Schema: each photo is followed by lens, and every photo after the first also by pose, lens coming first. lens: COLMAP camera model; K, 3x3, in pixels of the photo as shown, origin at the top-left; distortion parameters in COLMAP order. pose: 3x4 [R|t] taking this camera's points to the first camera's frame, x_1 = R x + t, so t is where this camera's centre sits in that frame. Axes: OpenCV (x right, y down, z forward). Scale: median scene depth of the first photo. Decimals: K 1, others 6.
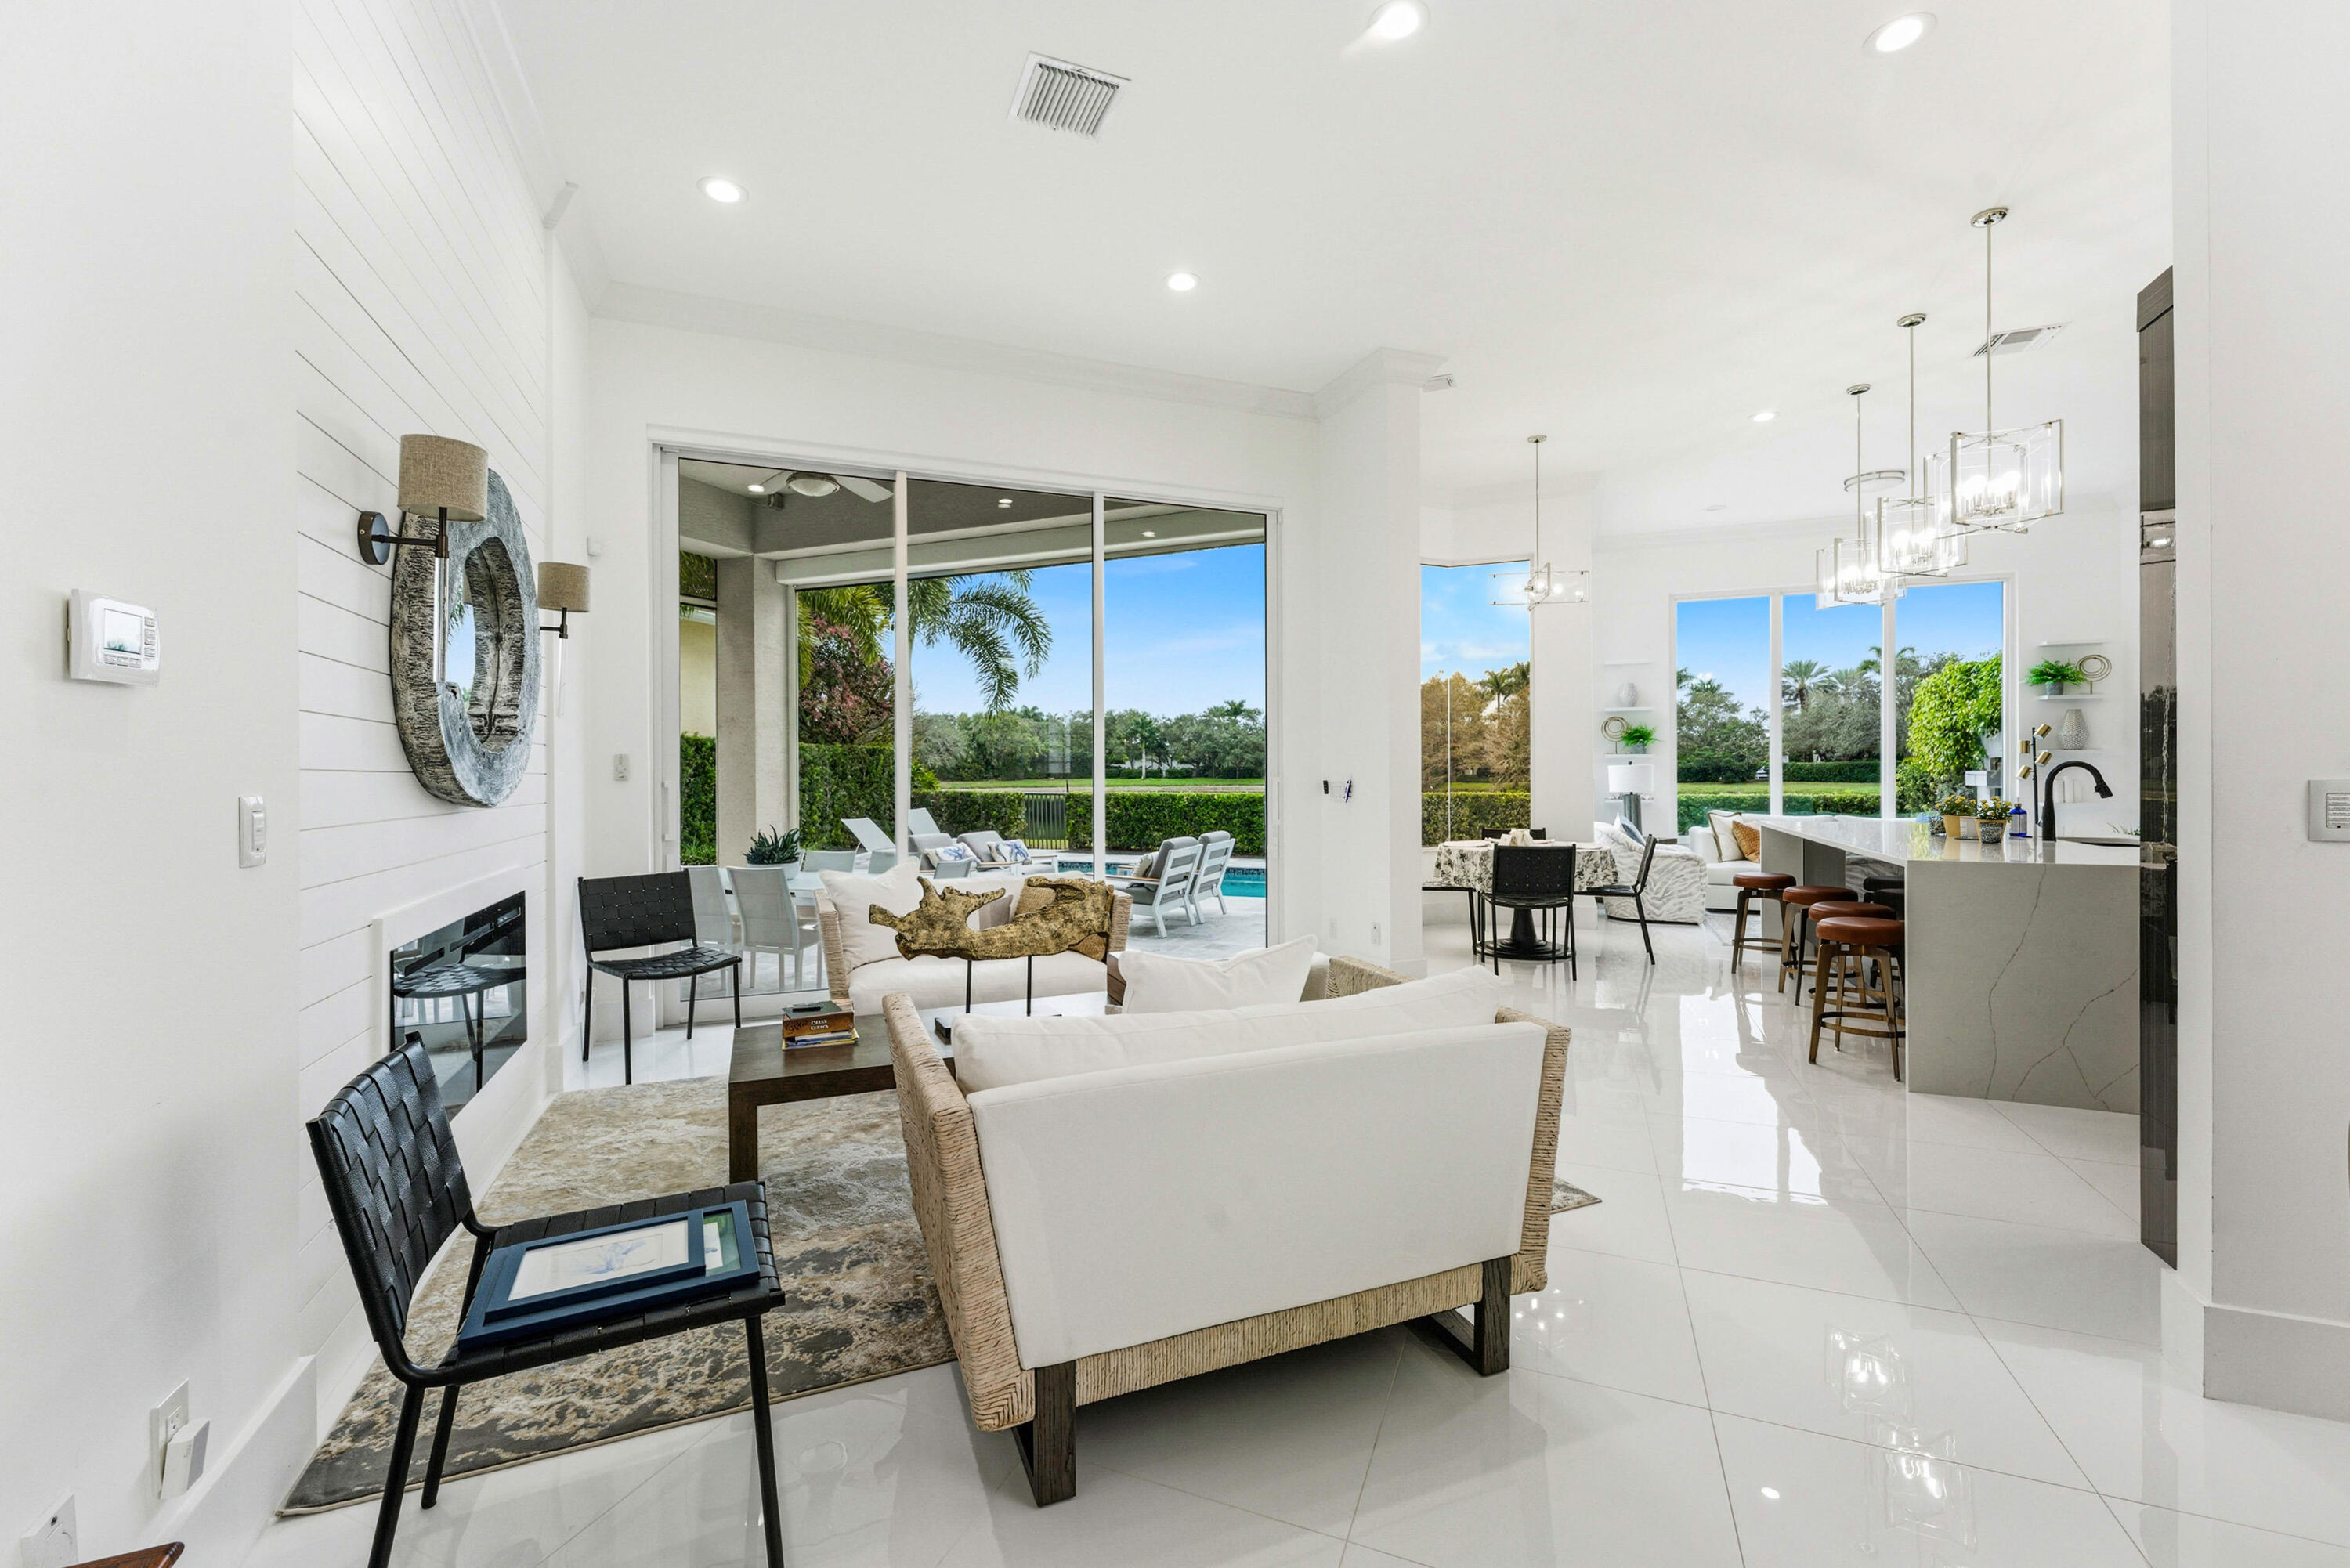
lens RADIAL K [[972.6, 0, 1163.4], [0, 972.6, 775.8], [0, 0, 1]] dist [-0.000505, 0.000158]
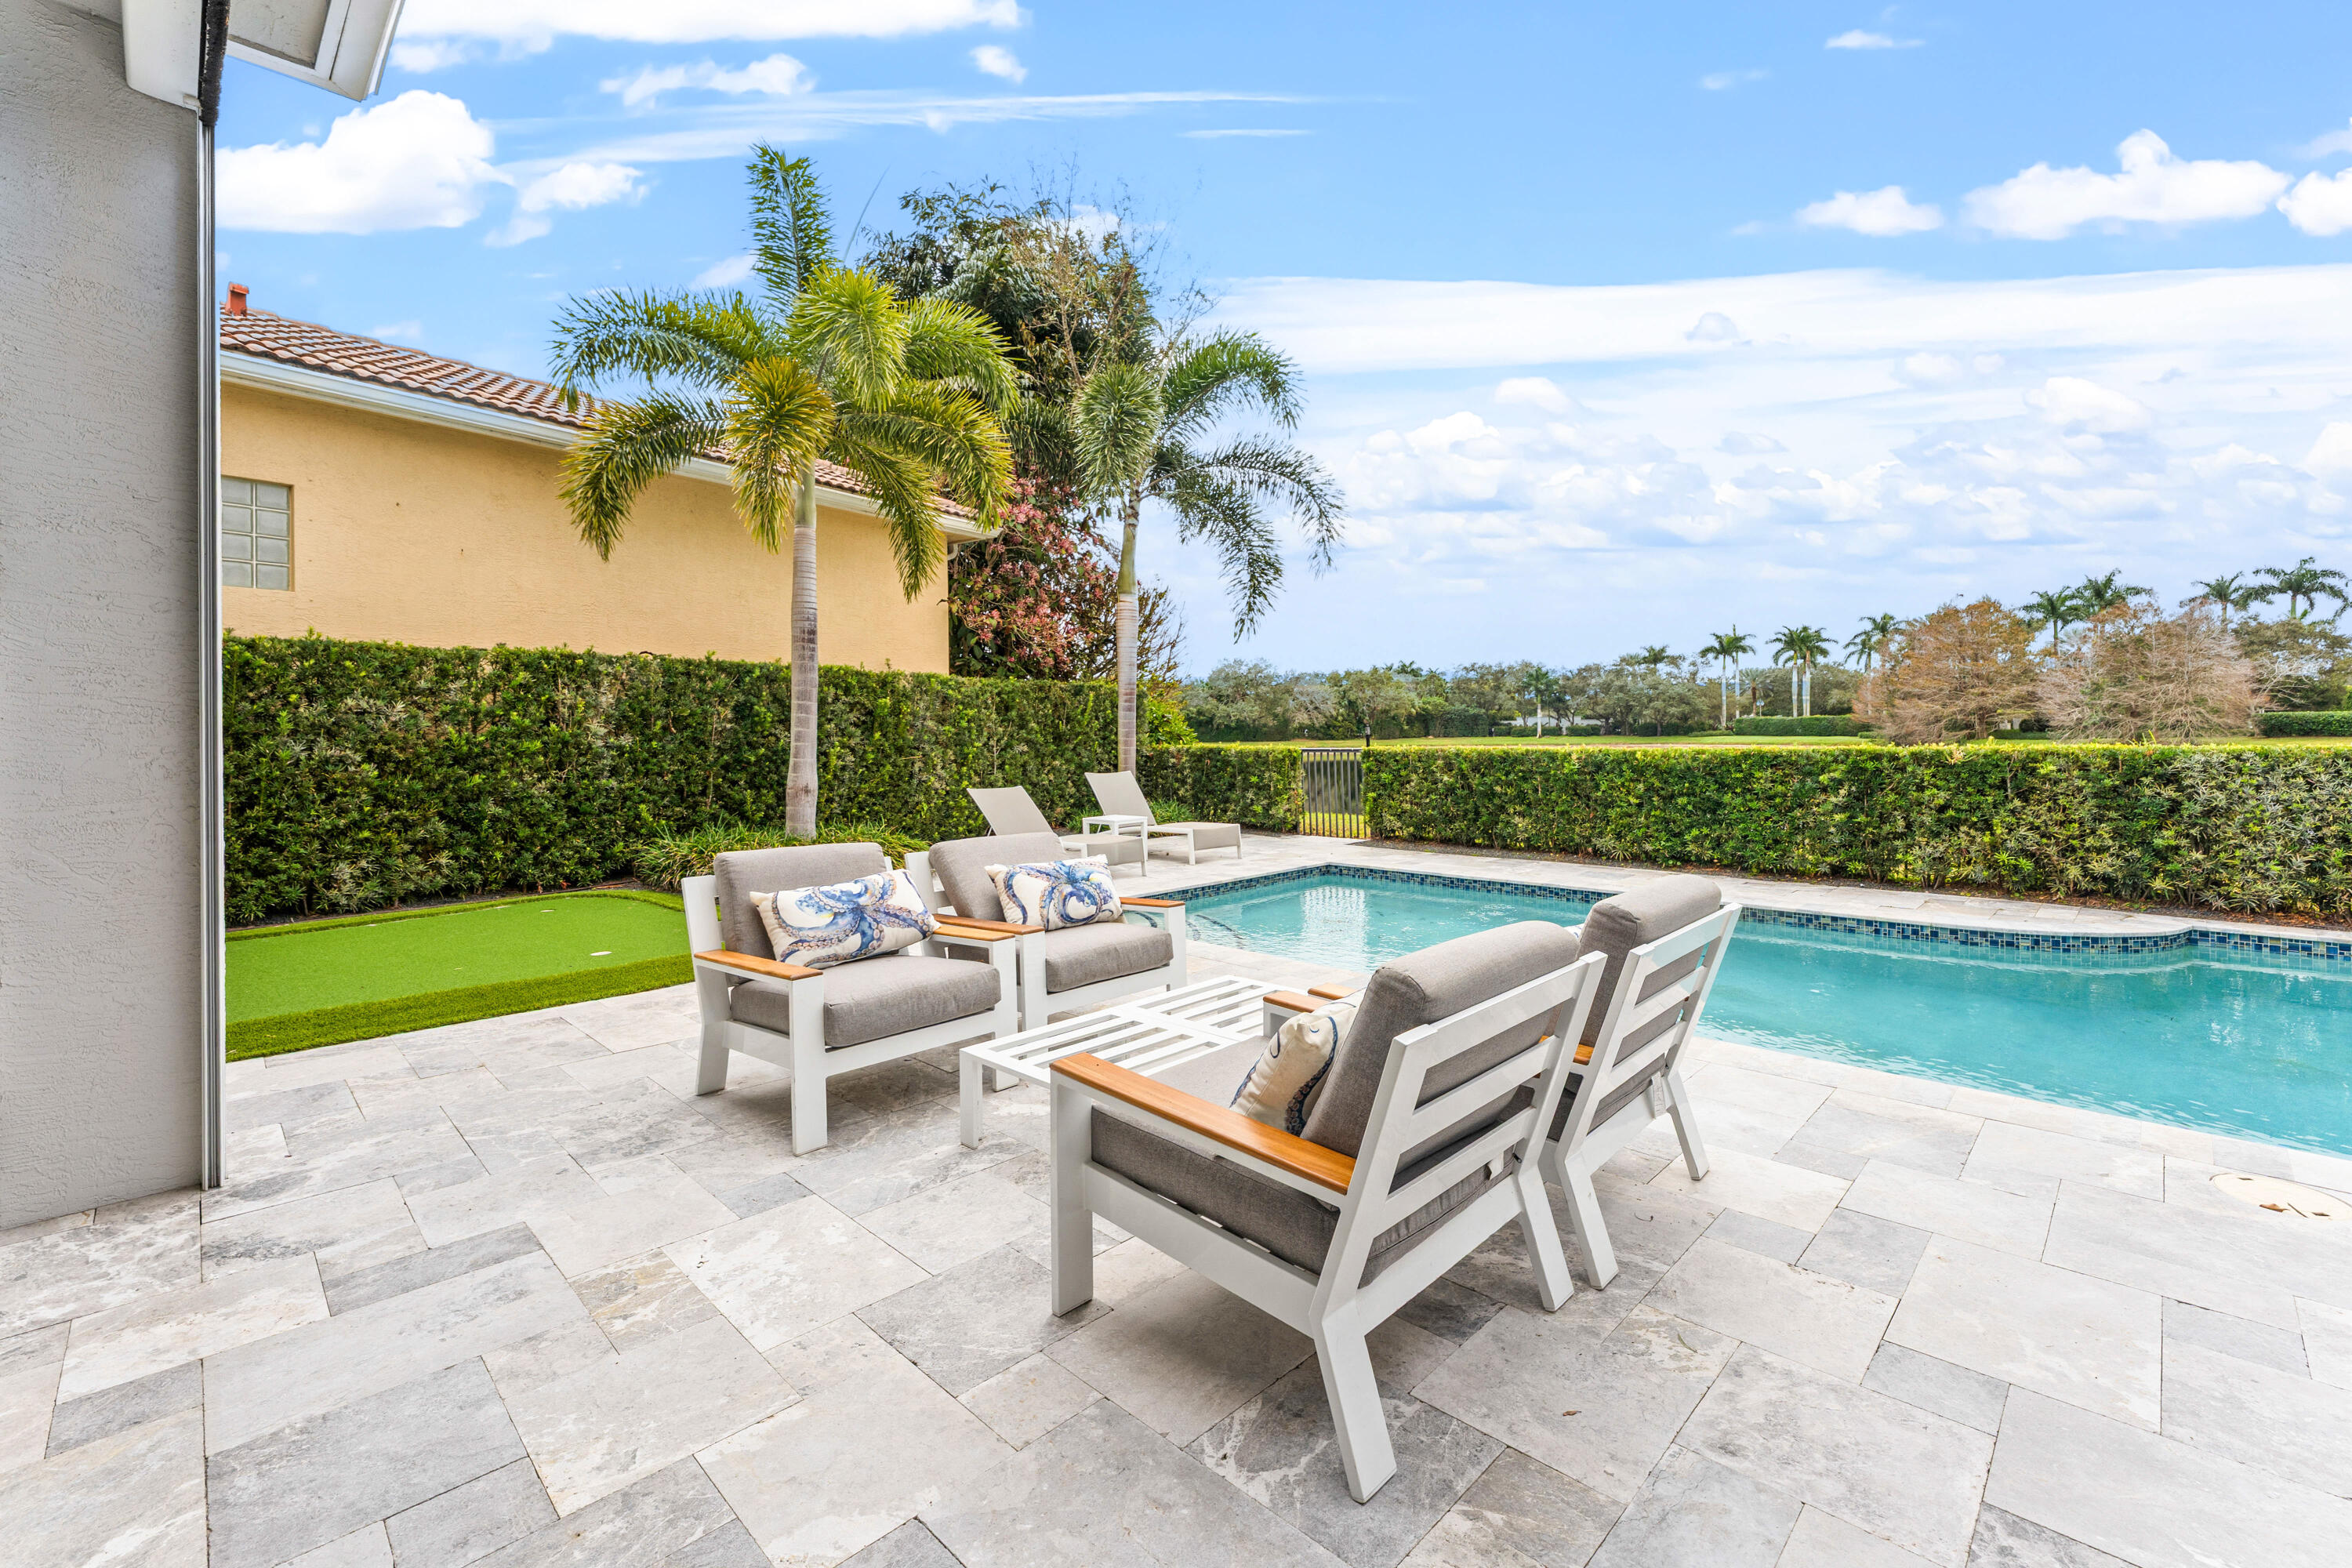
lens RADIAL K [[975.5, 0, 1142.2], [0, 975.5, 732.5], [0, 0, 1]] dist [0.001711, -0.000802]
pose [[0.917397, -0.005352, -0.397938, 0.030934], [0.004048, 0.999983, -0.004117, 0.020413], [0.397953, 0.002166, 0.917403, 0.758282]]
